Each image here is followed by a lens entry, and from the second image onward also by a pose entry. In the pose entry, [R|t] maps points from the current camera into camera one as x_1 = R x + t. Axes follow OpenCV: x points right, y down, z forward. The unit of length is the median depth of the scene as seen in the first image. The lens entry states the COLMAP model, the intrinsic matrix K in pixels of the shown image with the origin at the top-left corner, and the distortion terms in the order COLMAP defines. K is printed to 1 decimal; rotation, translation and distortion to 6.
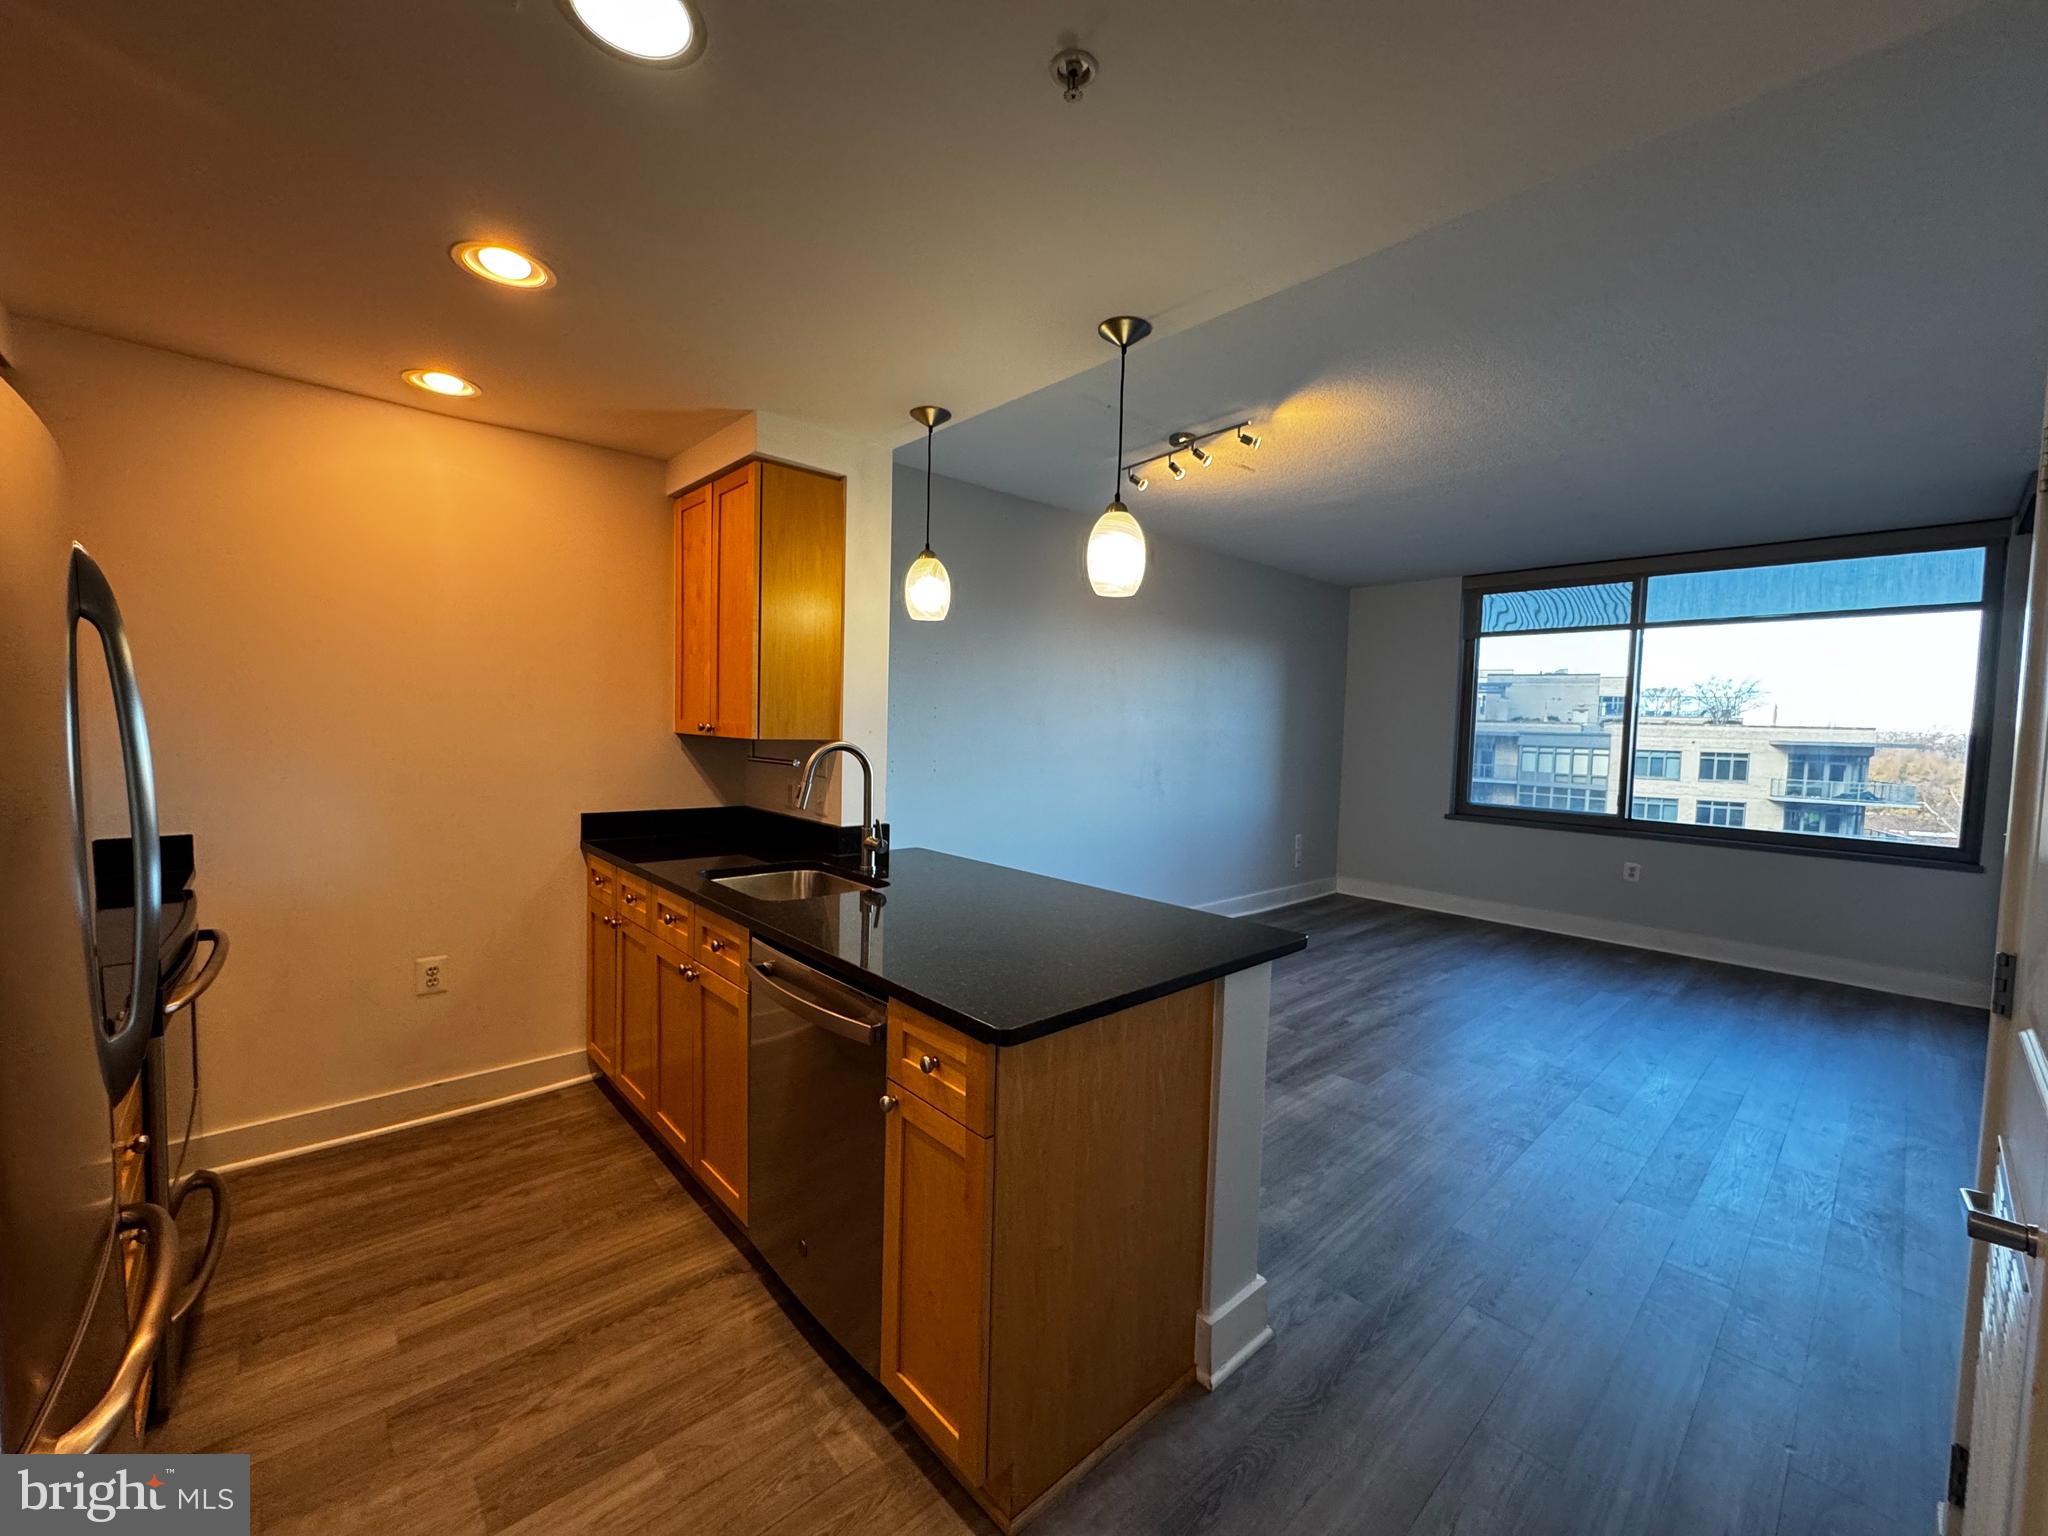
lens RADIAL K [[817.6, 0, 1025.9], [0, 817.6, 766.9], [0, 0, 1]] dist [-0.001821, -0.000341]
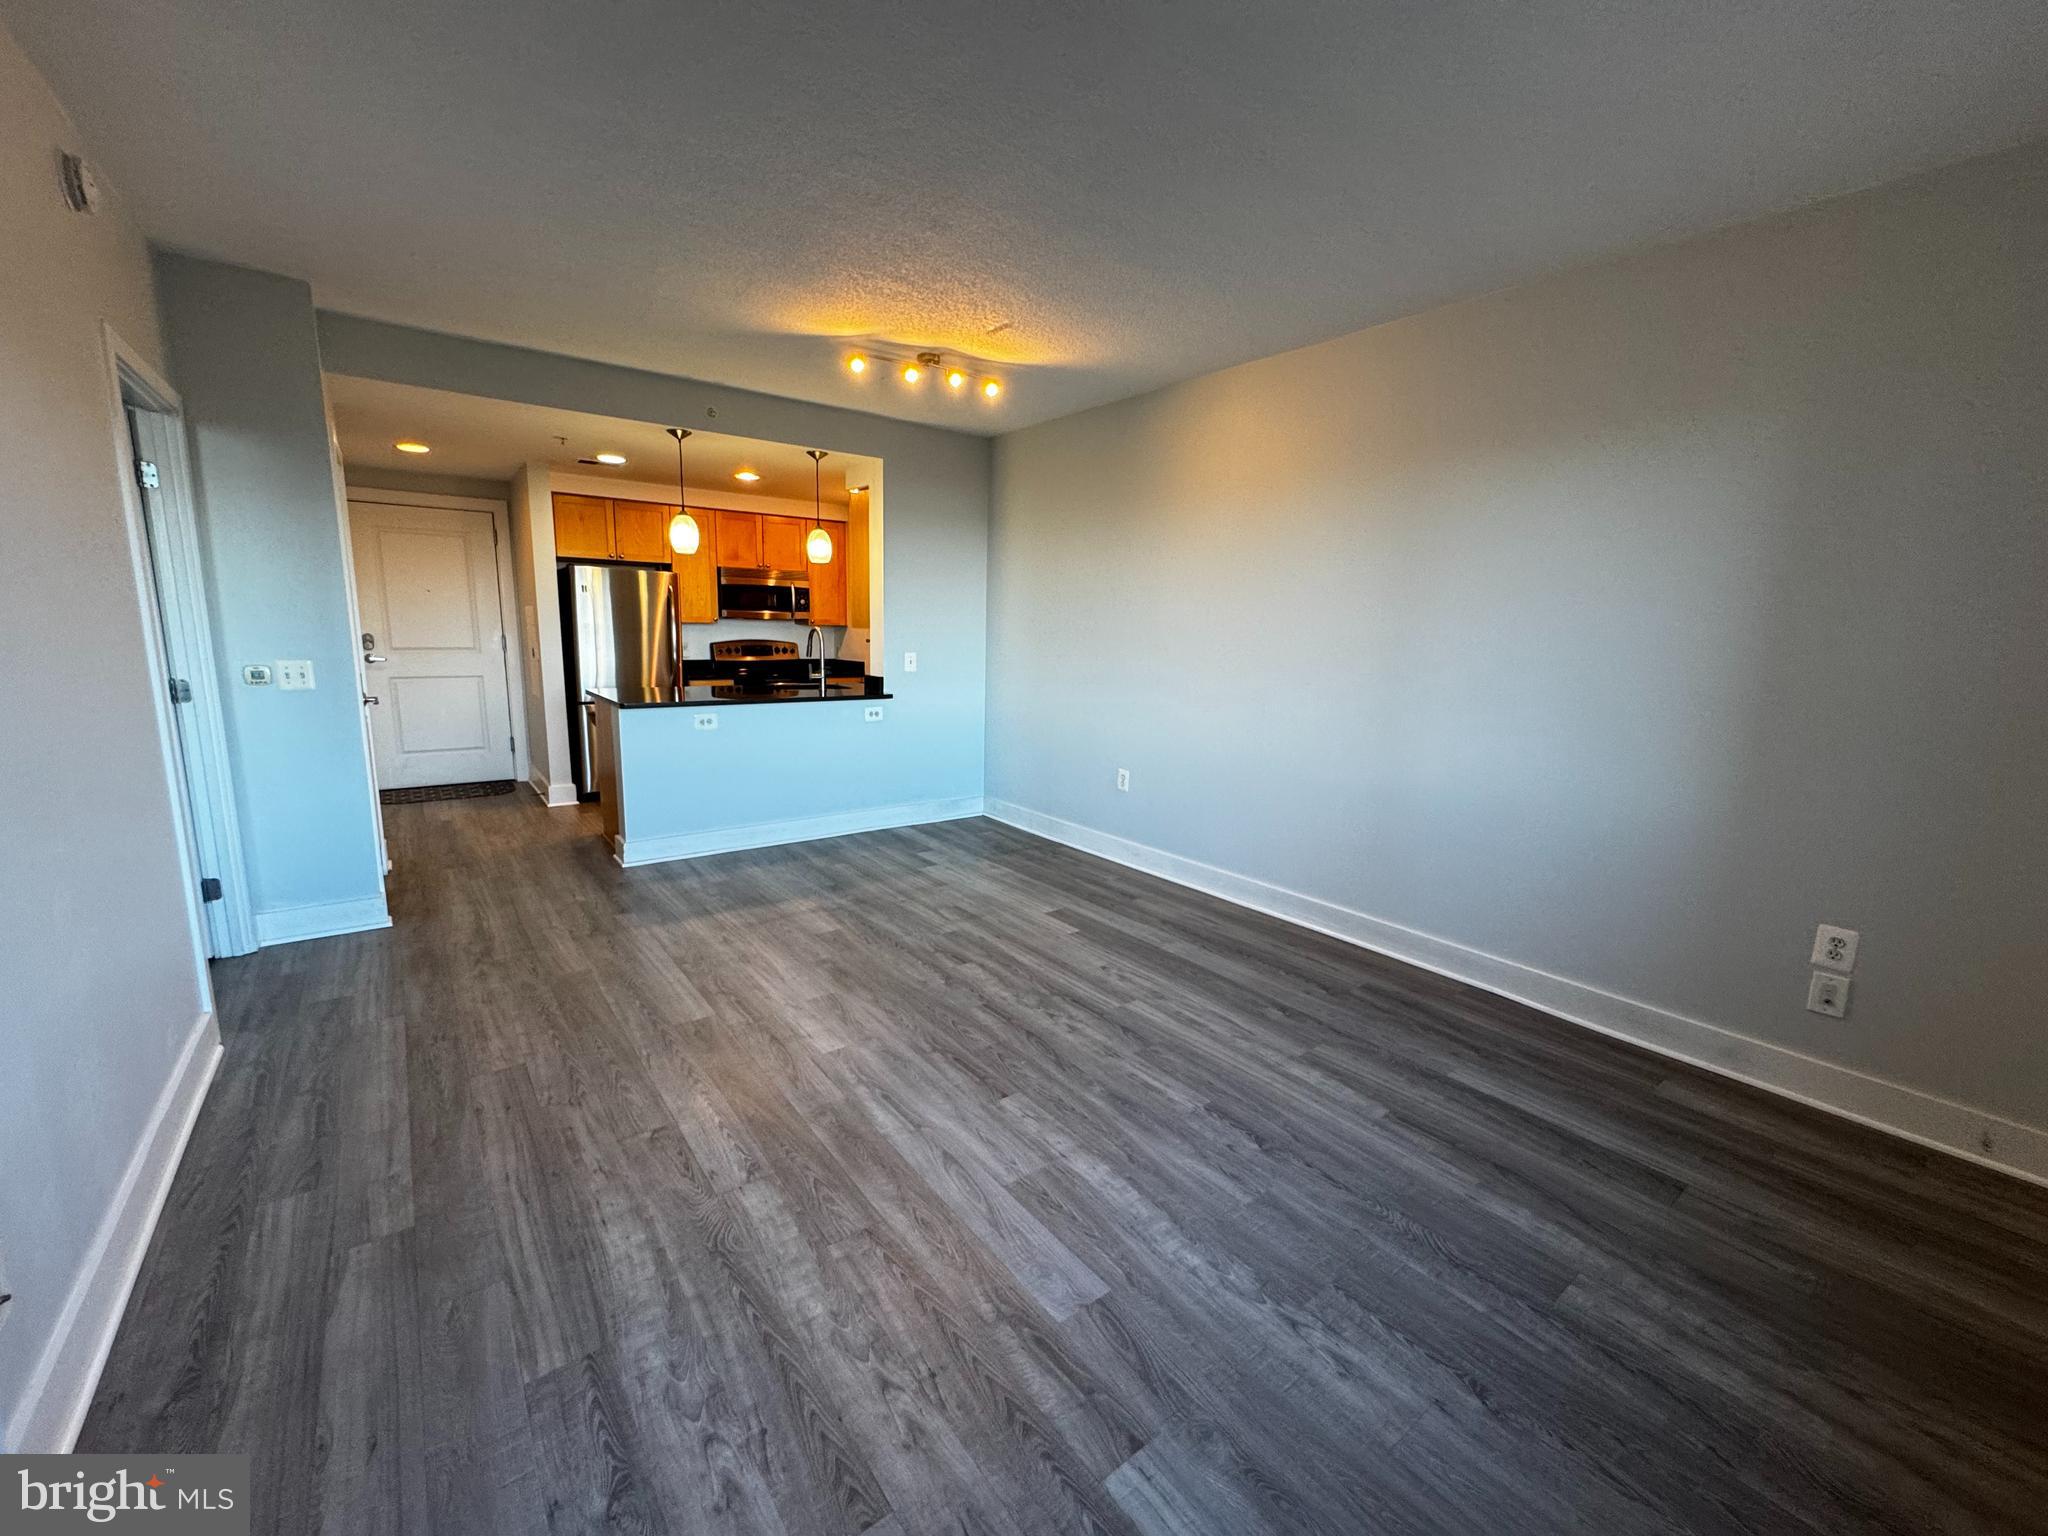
lens RADIAL K [[817.6, 0, 1018.5], [0, 817.6, 769.8], [0, 0, 1]] dist [-0.001821, -0.000341]
pose [[-0.091760, 0.145769, -0.985054, 0.990342], [-0.081130, 0.984844, 0.153295, -0.017283], [0.992471, 0.093984, -0.078543, 0.913309]]
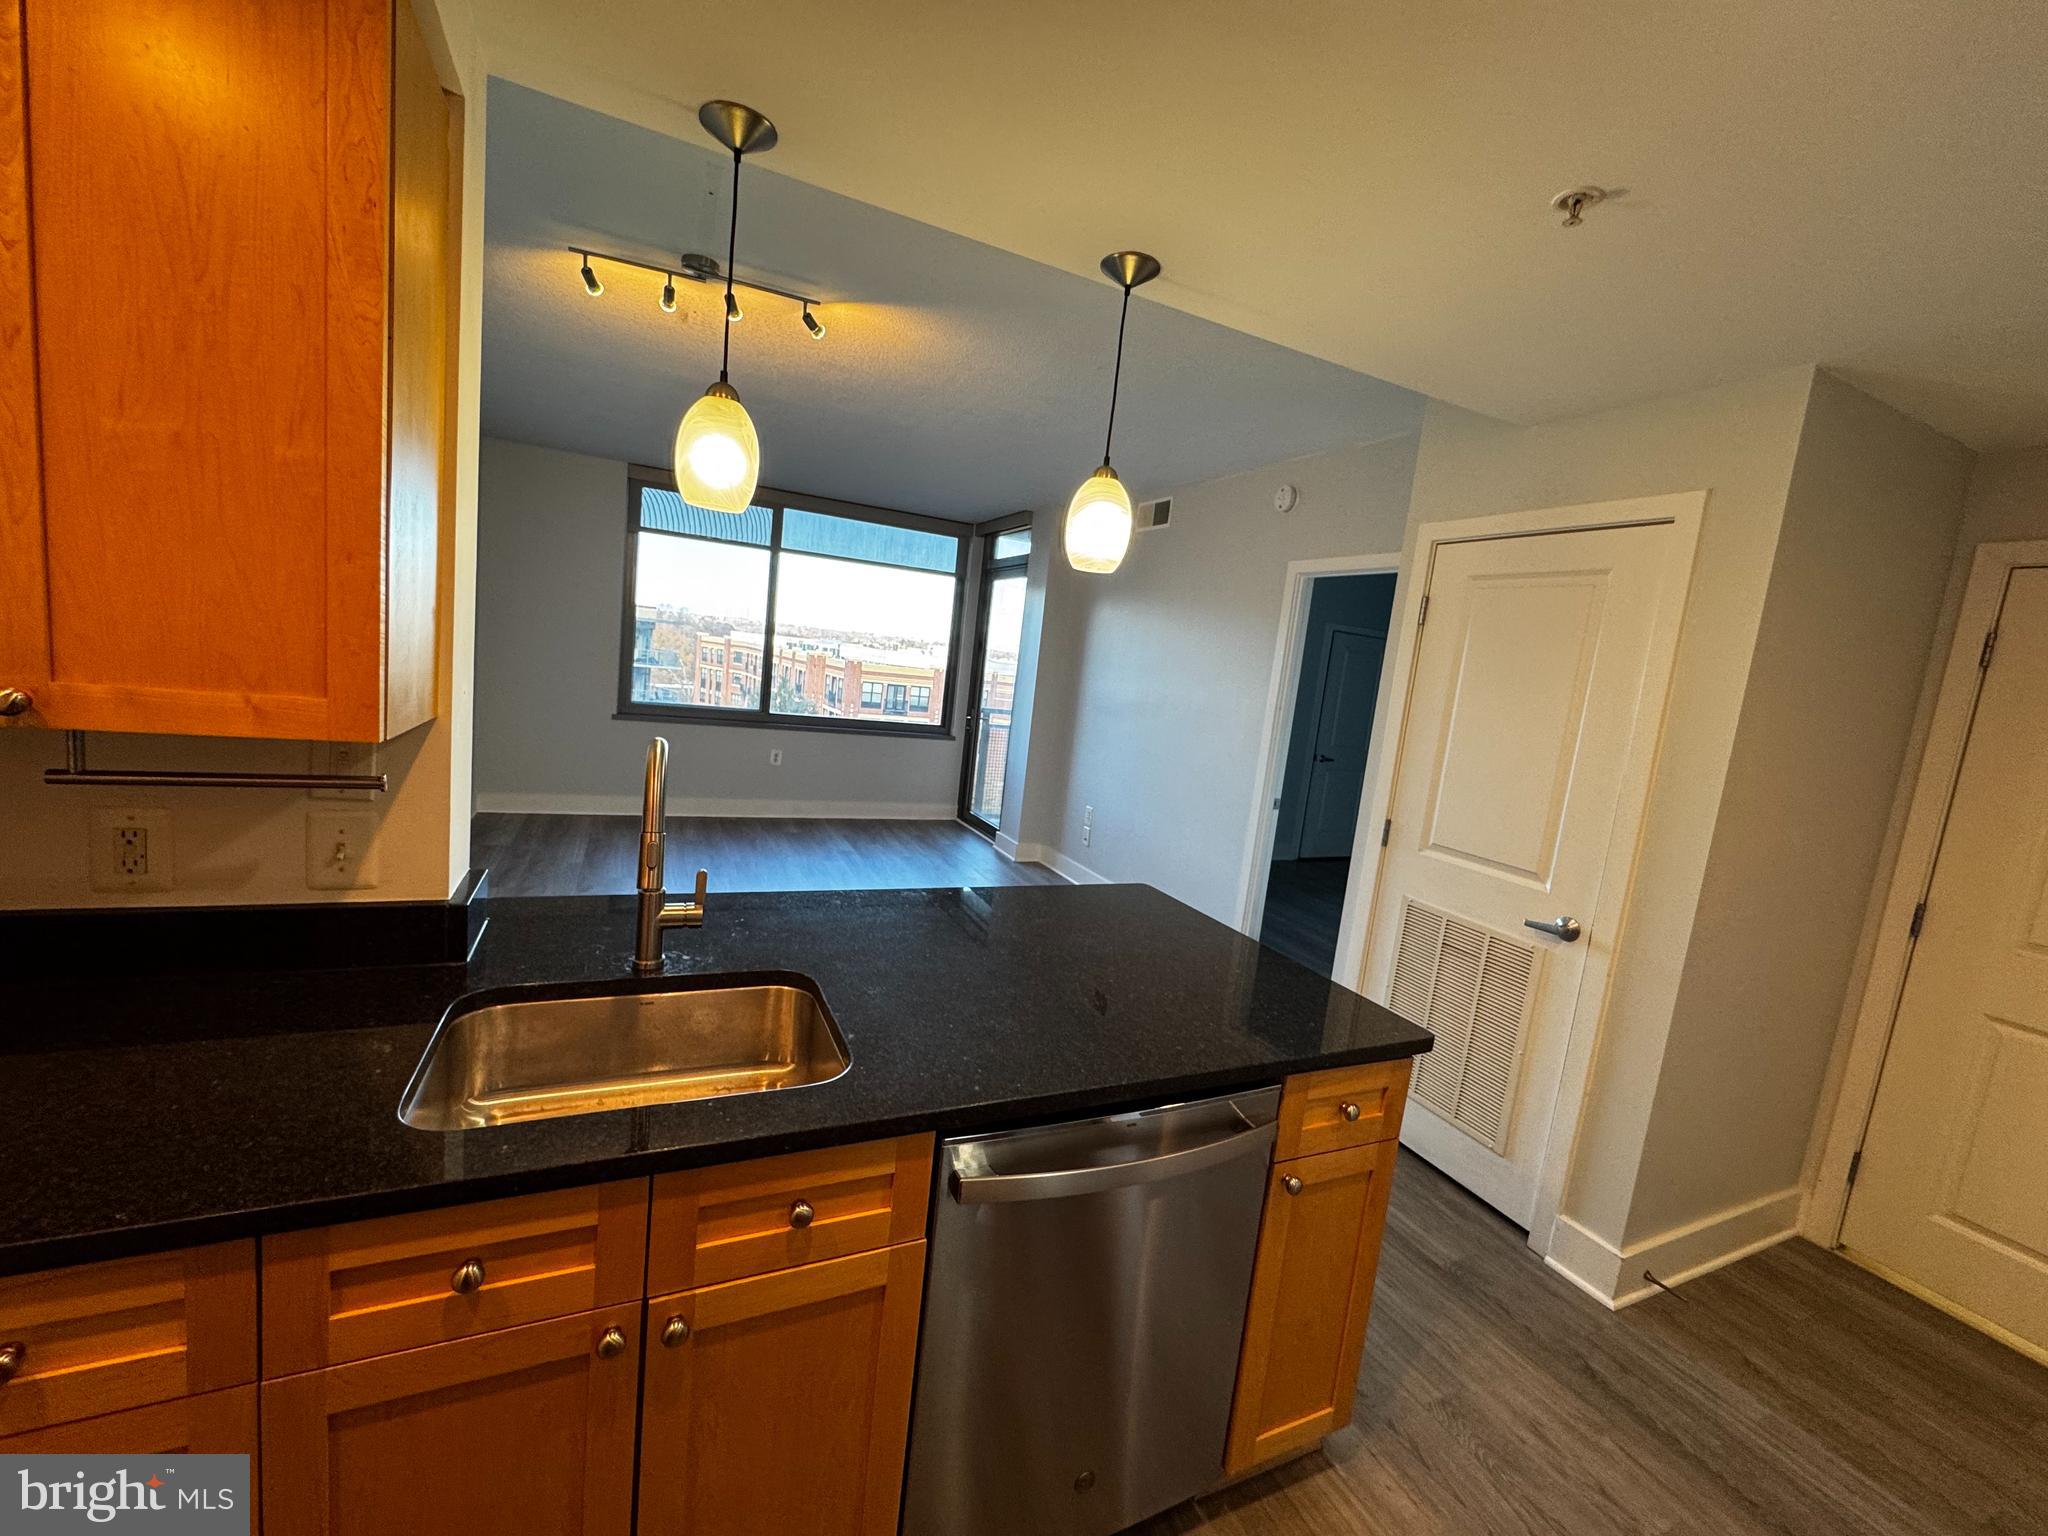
lens RADIAL K [[817.6, 0, 1021.5], [0, 817.6, 766.8], [0, 0, 1]] dist [-0.001821, -0.000341]
pose [[0.308240, -0.117860, 0.943979, -0.338273], [-0.047703, 0.989132, 0.139074, -0.050575], [-0.950112, -0.087899, 0.299268, 0.336172]]
